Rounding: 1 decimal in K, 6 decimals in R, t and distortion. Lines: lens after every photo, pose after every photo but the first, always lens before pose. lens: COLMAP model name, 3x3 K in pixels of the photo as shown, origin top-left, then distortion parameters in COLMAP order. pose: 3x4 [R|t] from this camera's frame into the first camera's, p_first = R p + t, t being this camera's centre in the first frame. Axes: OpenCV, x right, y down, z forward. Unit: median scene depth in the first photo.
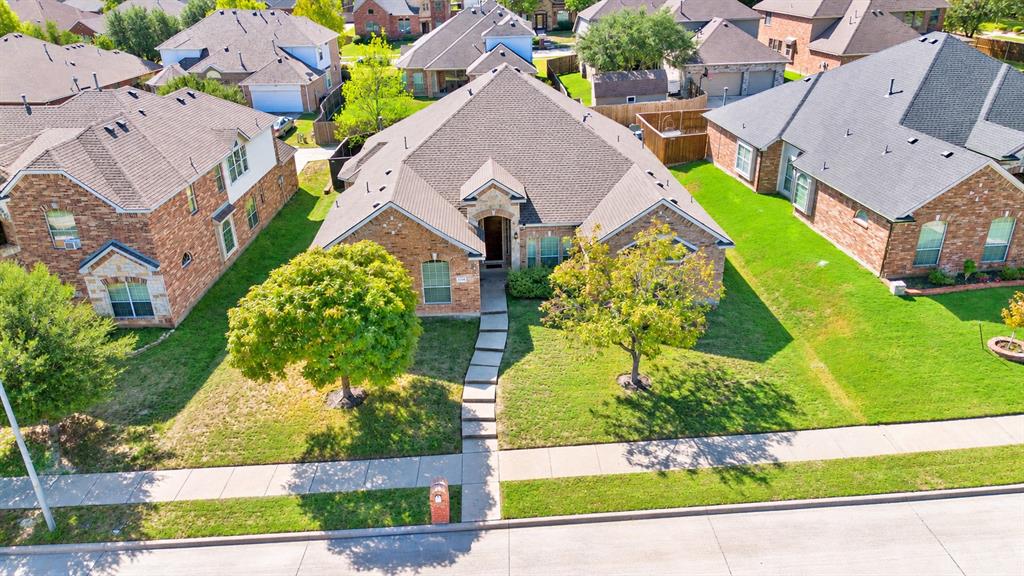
lens RADIAL K [[697.5, 0, 512.0], [0, 697.5, 288.0], [0, 0, 1]] dist [0.040801, -0.000558]
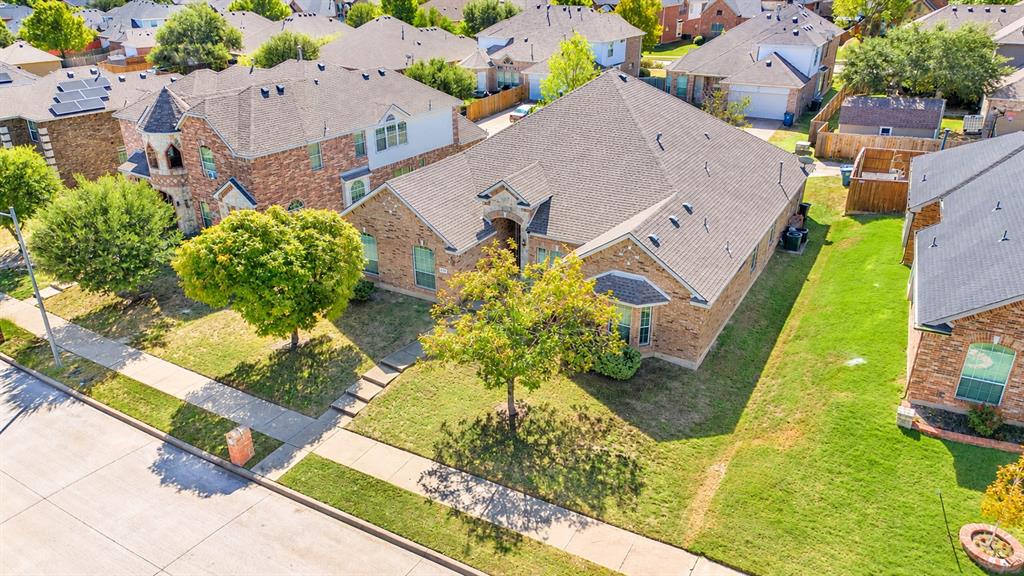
lens RADIAL K [[697.5, 0, 512.0], [0, 697.5, 288.0], [0, 0, 1]] dist [0.040801, -0.000558]
pose [[0.847210, 0.241987, -0.472945, 0.573872], [-0.241384, 0.968378, 0.063077, -0.086472], [0.473254, 0.060722, 0.878831, 0.167148]]
